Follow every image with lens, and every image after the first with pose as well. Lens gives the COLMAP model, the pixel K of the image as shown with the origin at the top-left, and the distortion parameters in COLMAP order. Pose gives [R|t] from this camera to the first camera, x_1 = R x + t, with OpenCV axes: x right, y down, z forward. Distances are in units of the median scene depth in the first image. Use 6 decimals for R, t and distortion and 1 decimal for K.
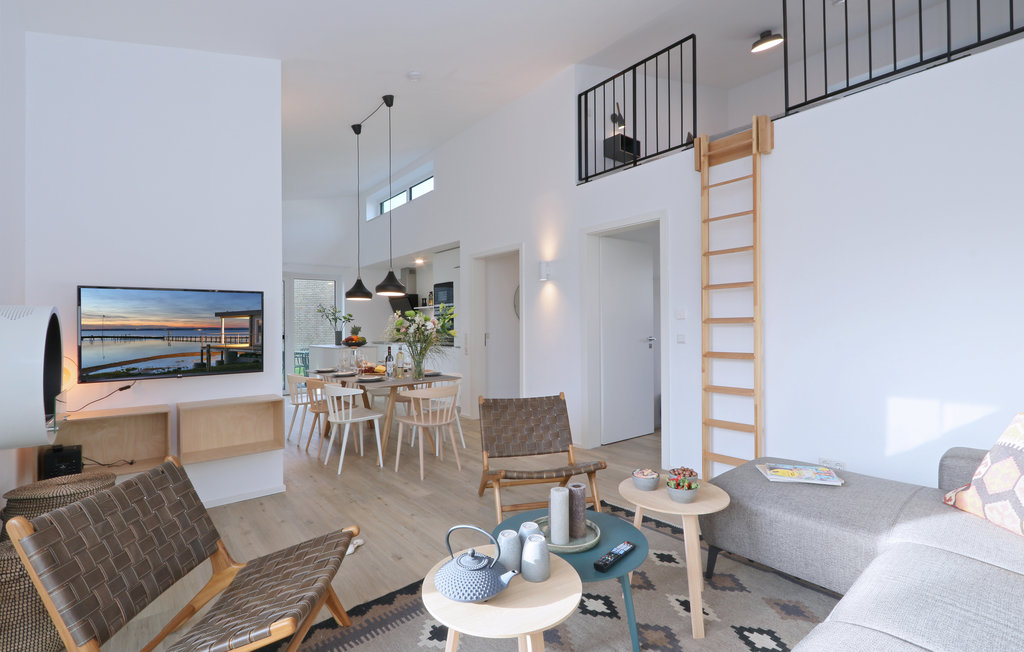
lens RADIAL K [[443.5, 0, 510.1], [0, 443.5, 333.5], [0, 0, 1]] dist [0.000327, 0.000065]
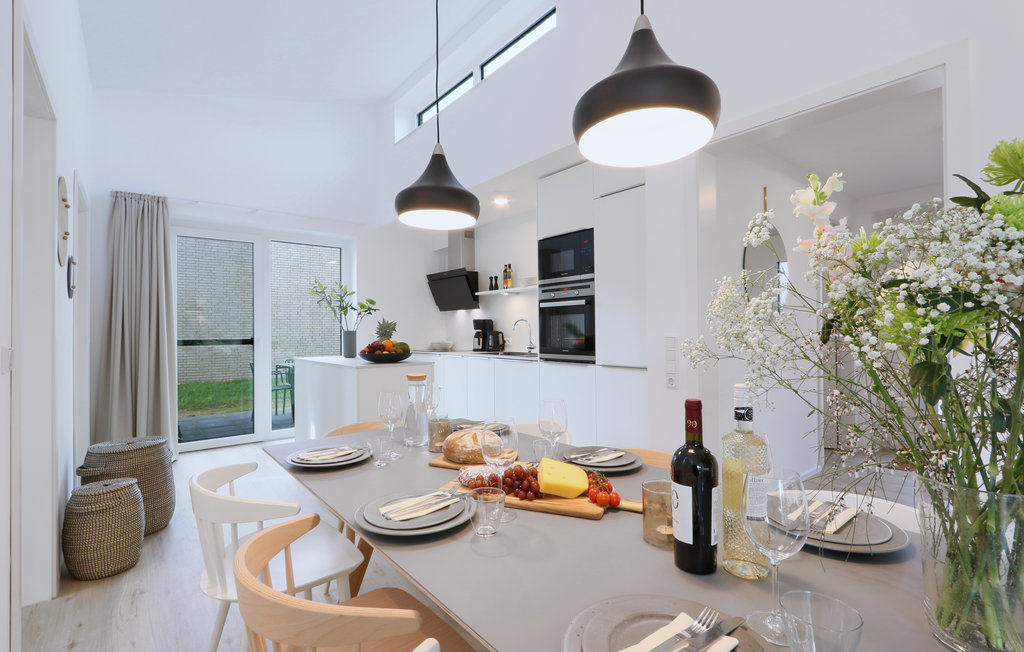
lens RADIAL K [[473.3, 0, 511.5], [0, 473.3, 340.3], [0, 0, 1]] dist [-0.000206, -0.000013]
pose [[0.999883, 0.006111, -0.014010, -0.434332], [-0.006096, 0.999981, 0.001125, 0.008386], [0.014016, -0.001040, 0.999901, 1.030078]]
